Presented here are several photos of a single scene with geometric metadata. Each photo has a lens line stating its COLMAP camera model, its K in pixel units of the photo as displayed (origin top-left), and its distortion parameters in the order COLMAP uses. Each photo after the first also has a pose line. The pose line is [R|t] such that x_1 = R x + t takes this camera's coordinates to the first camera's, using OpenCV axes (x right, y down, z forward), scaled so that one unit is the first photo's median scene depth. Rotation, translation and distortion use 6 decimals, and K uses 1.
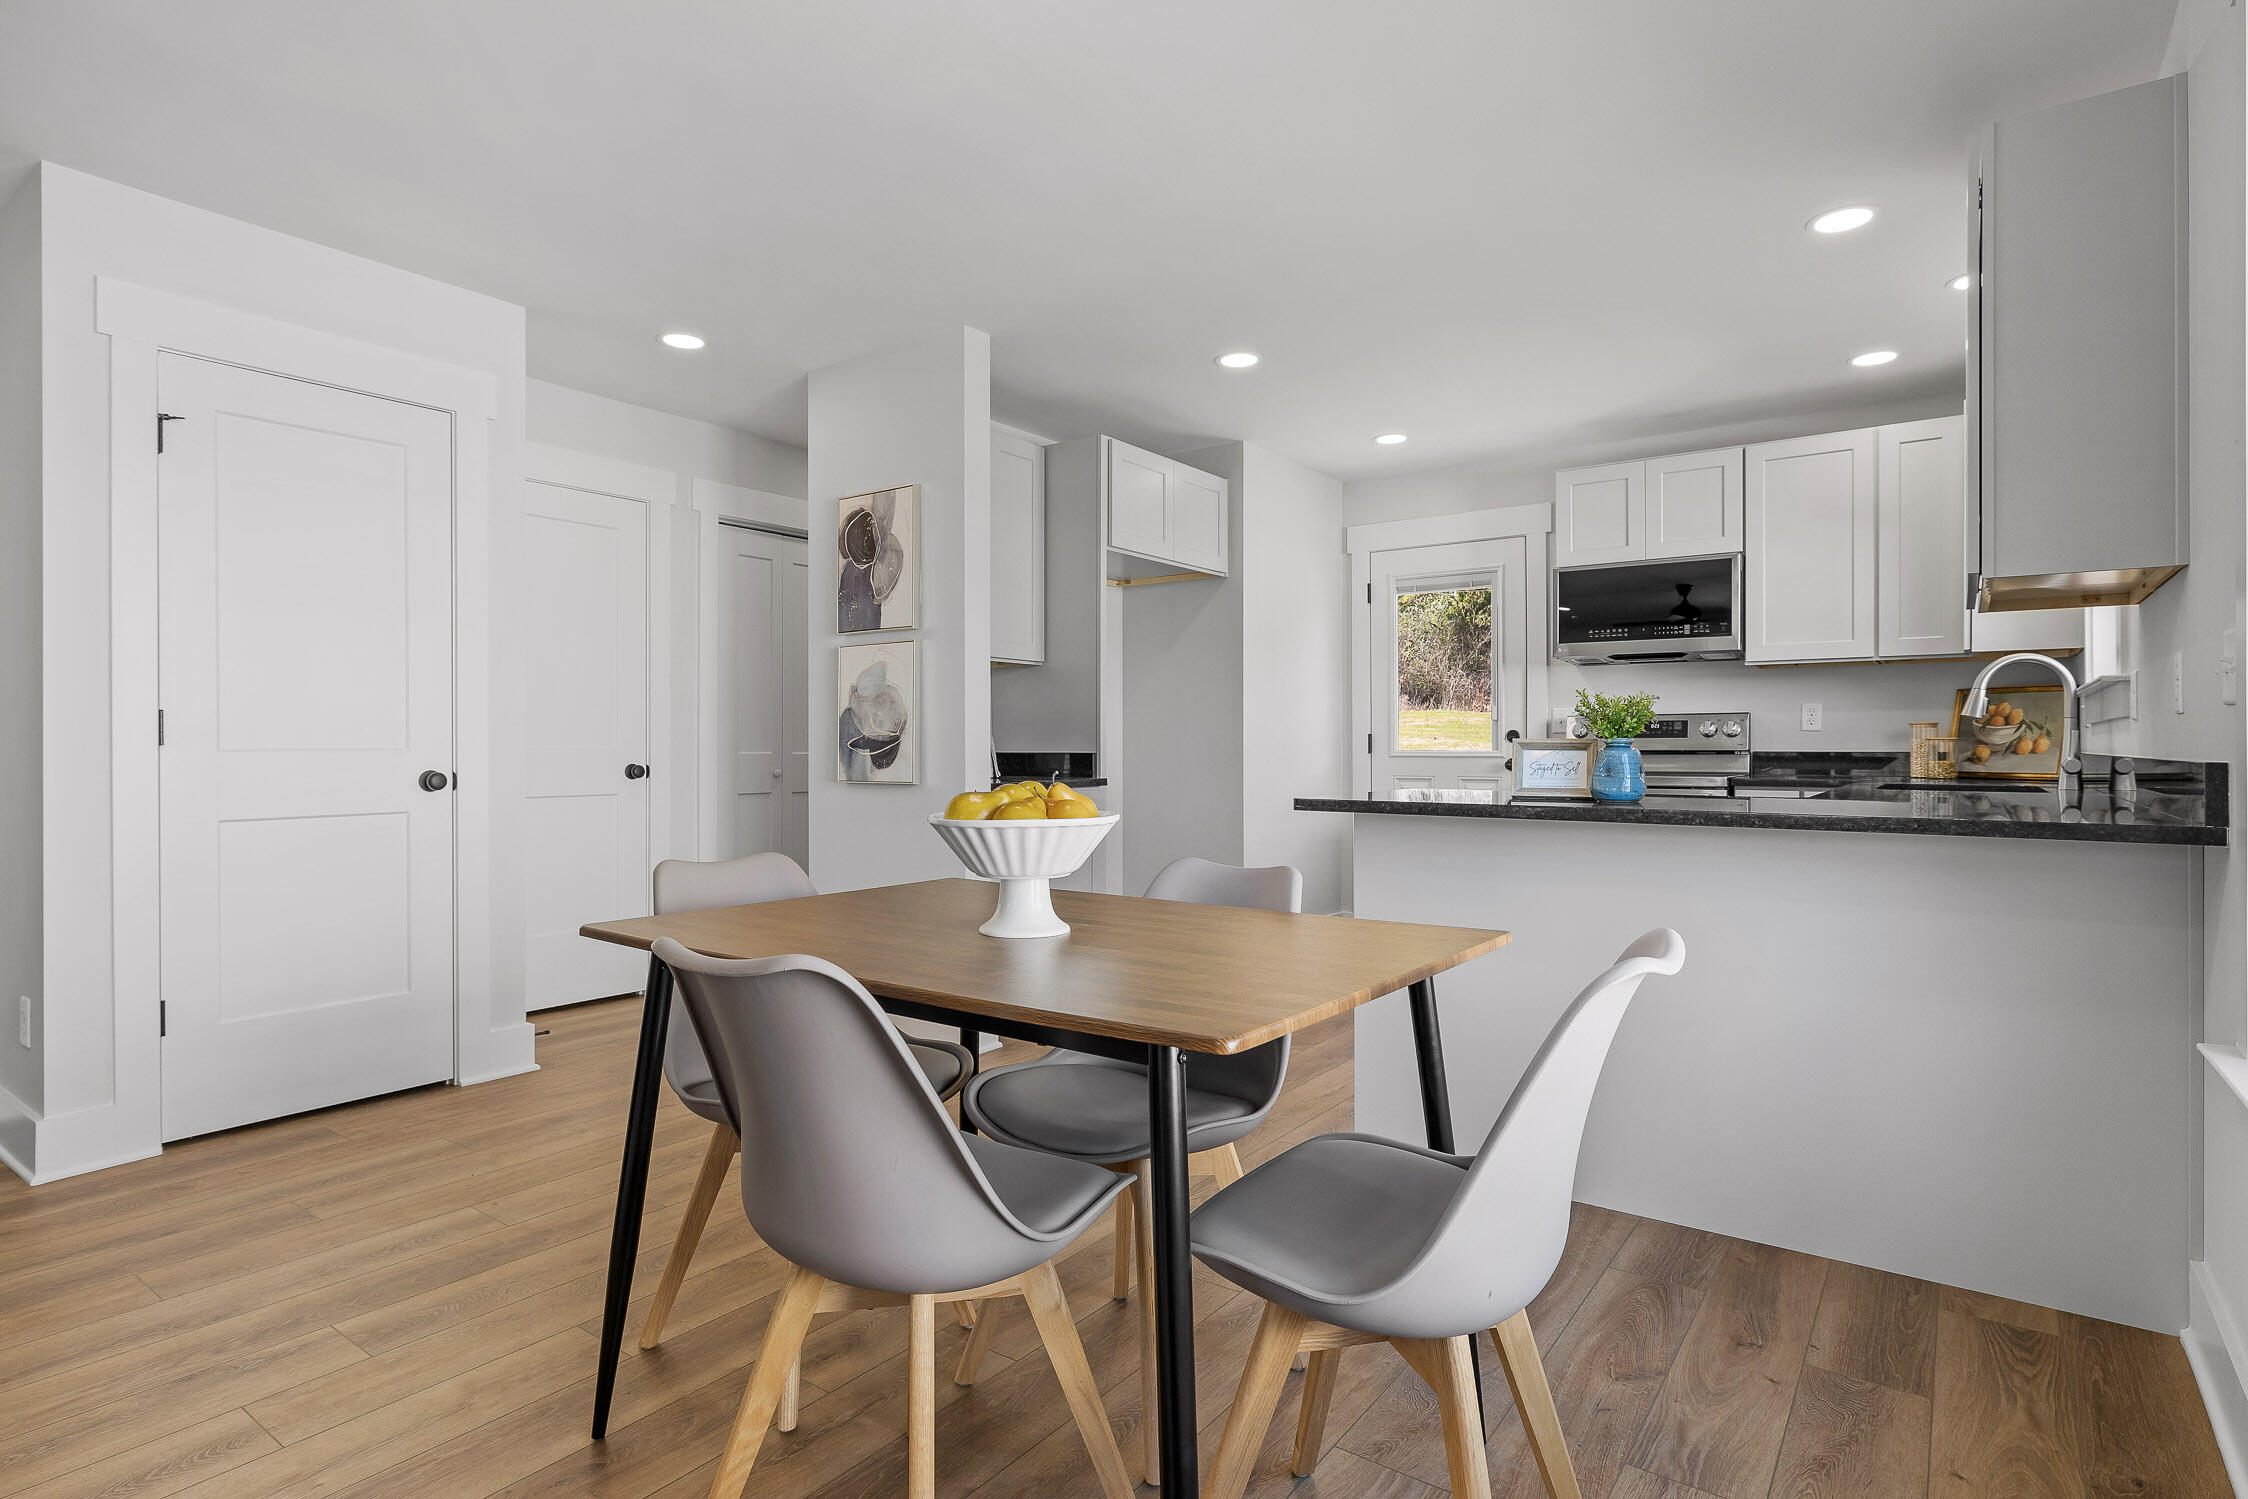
lens RADIAL K [[1155.0, 0, 1126.6], [0, 1155.0, 743.8], [0, 0, 1]] dist [-0.001656, -0.000369]
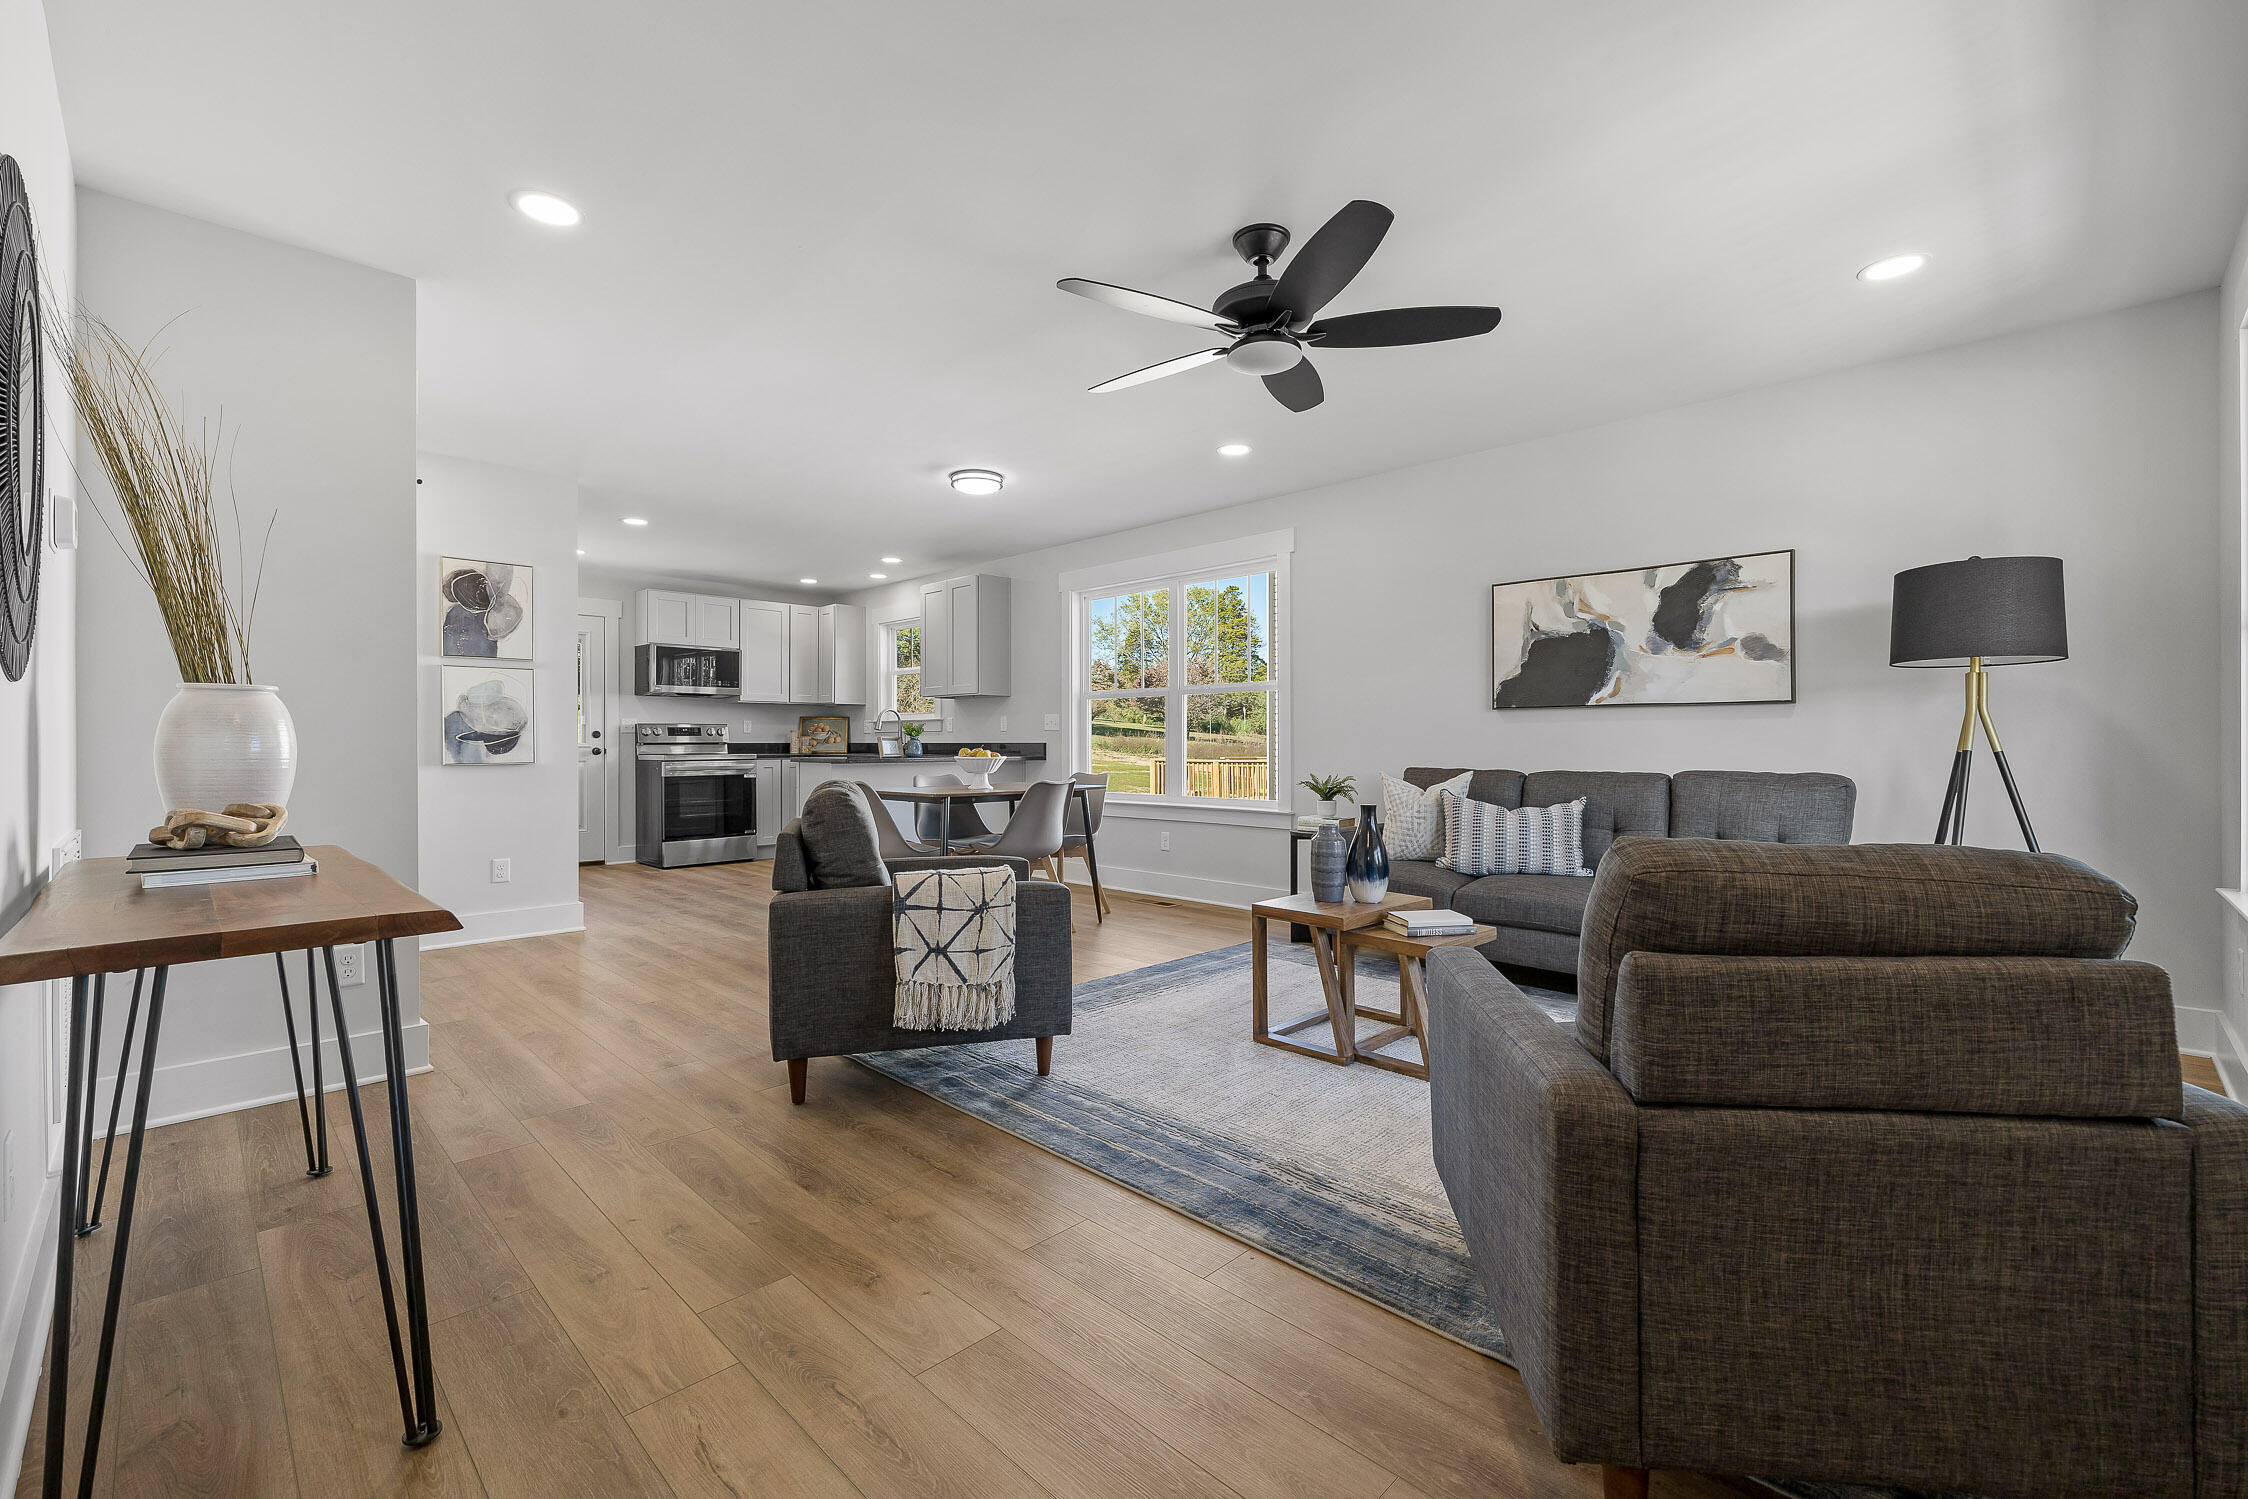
lens RADIAL K [[944.3, 0, 1120.8], [0, 944.3, 739.7], [0, 0, 1]] dist [0.000990, 0.000107]
pose [[0.155473, 0.002280, 0.987838, -1.198798], [0.000612, 0.999997, -0.002404, 0.006462], [-0.987840, 0.000978, 0.155471, 0.038618]]
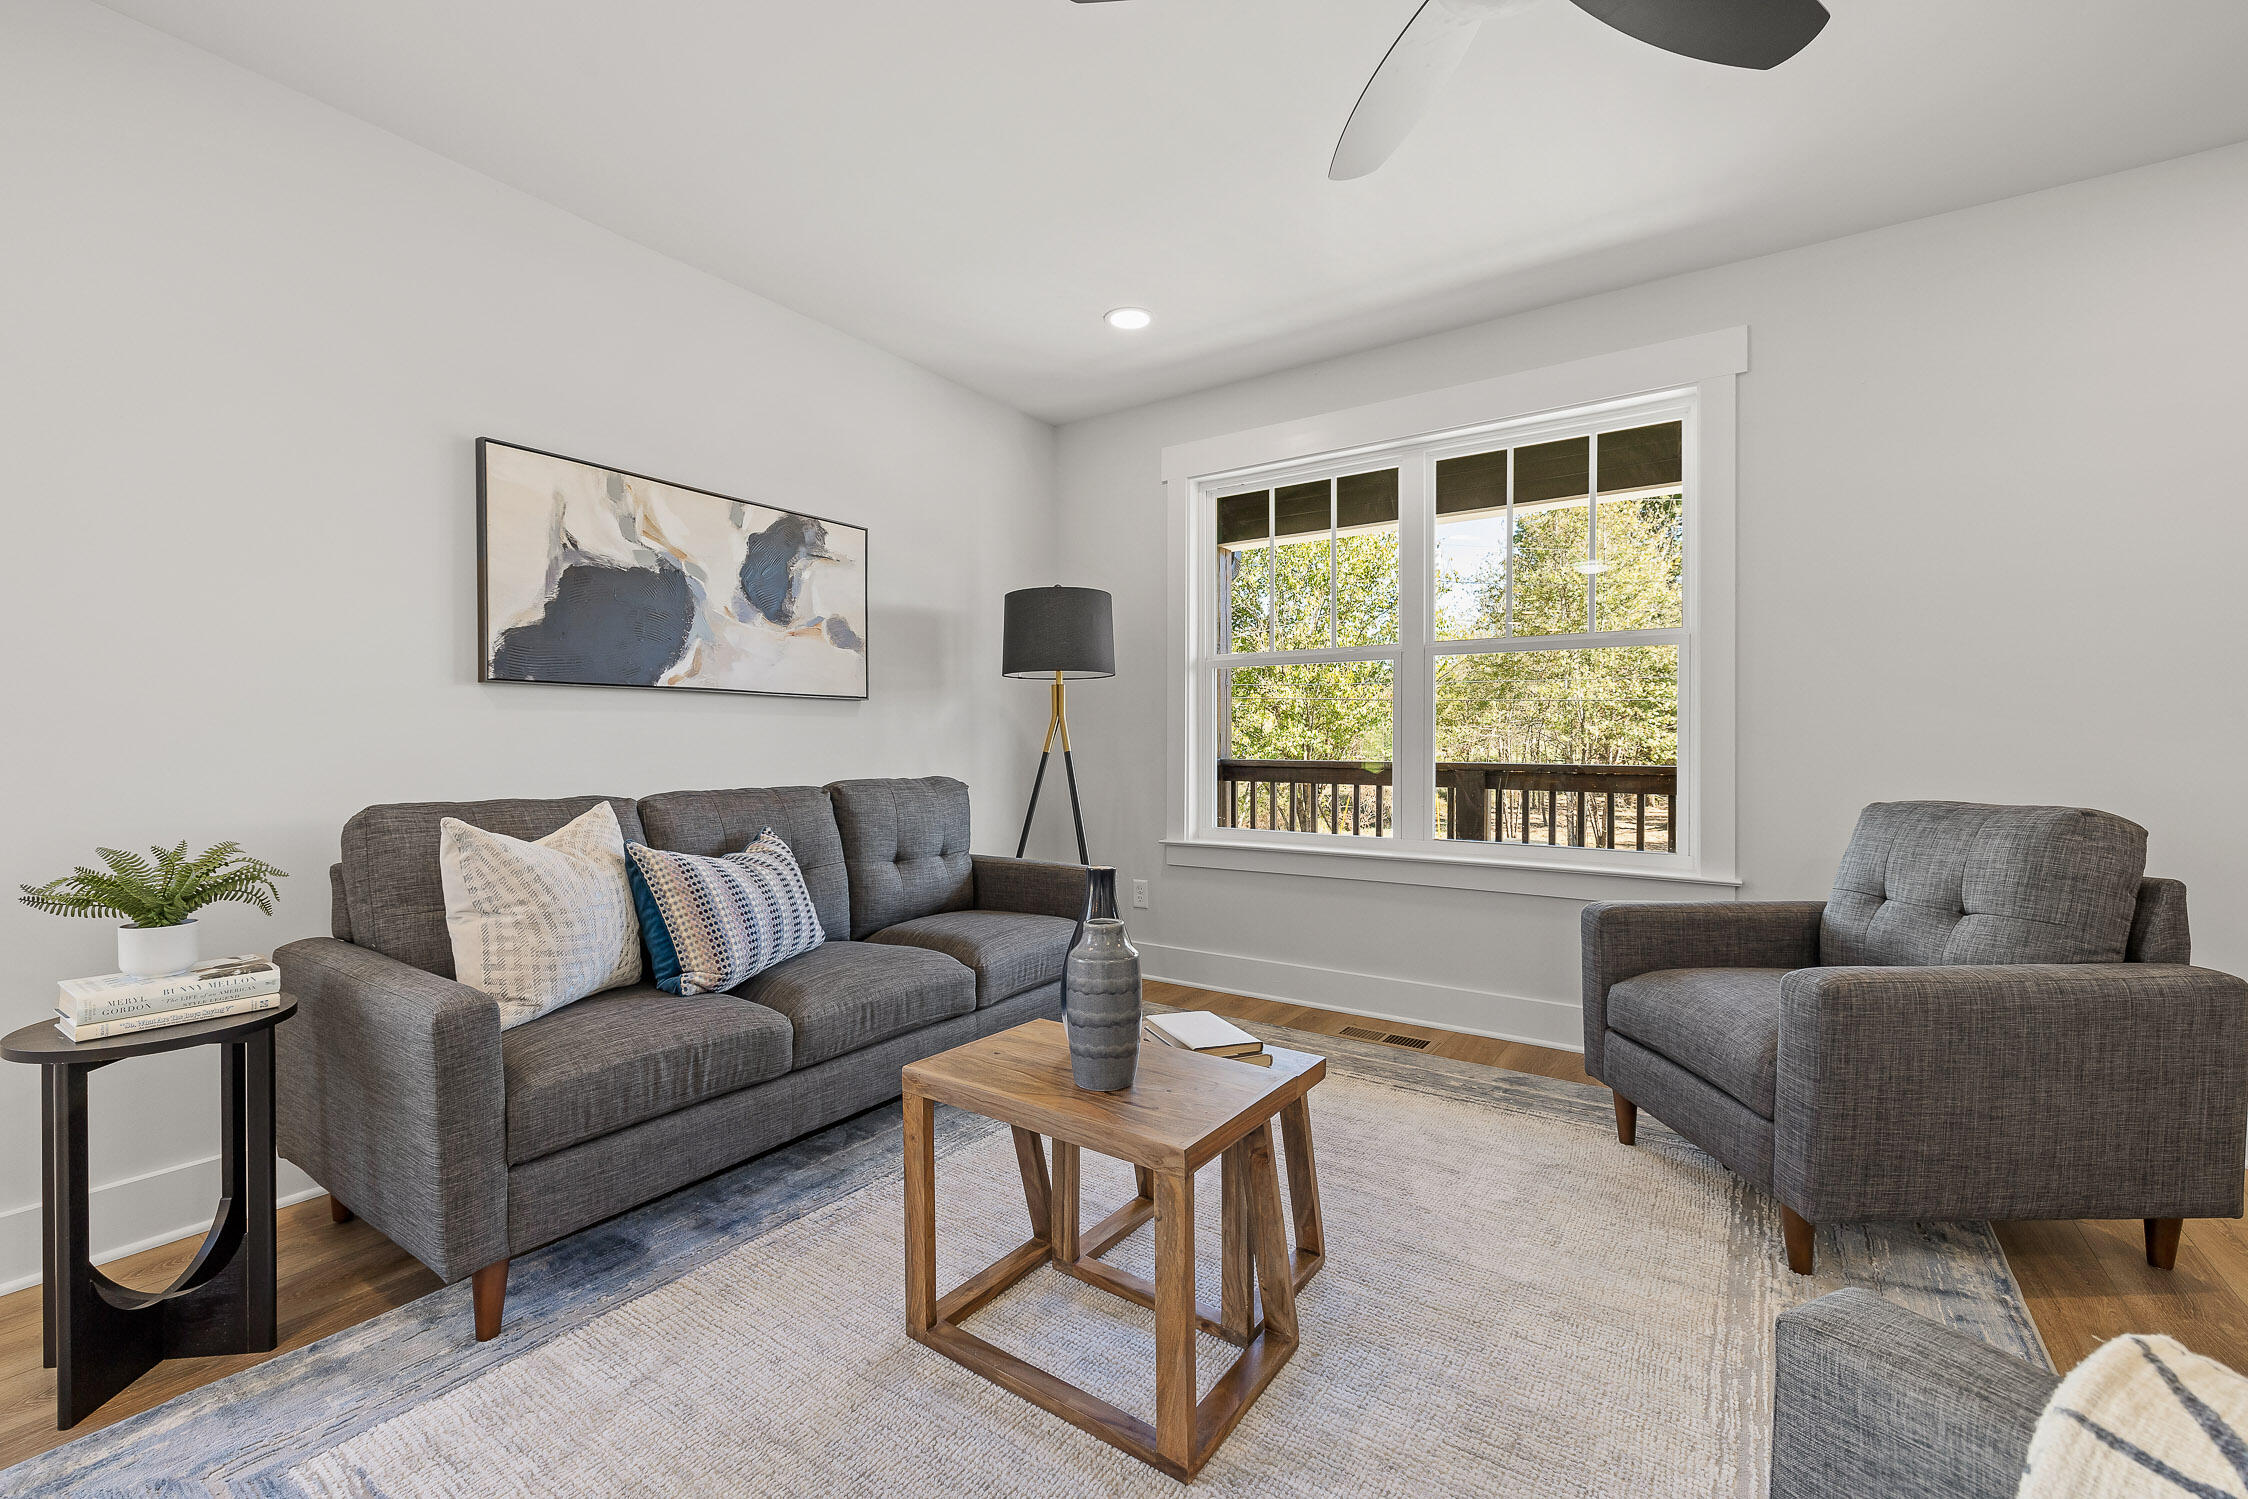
lens RADIAL K [[938.3, 0, 1123.9], [0, 938.3, 743.2], [0, 0, 1]] dist [0.000356, -0.000242]
pose [[-0.999594, -0.000245, -0.028488, -0.429062], [-0.000292, 0.999999, 0.001632, 0.004872], [0.028488, 0.001639, -0.999593, 0.343885]]
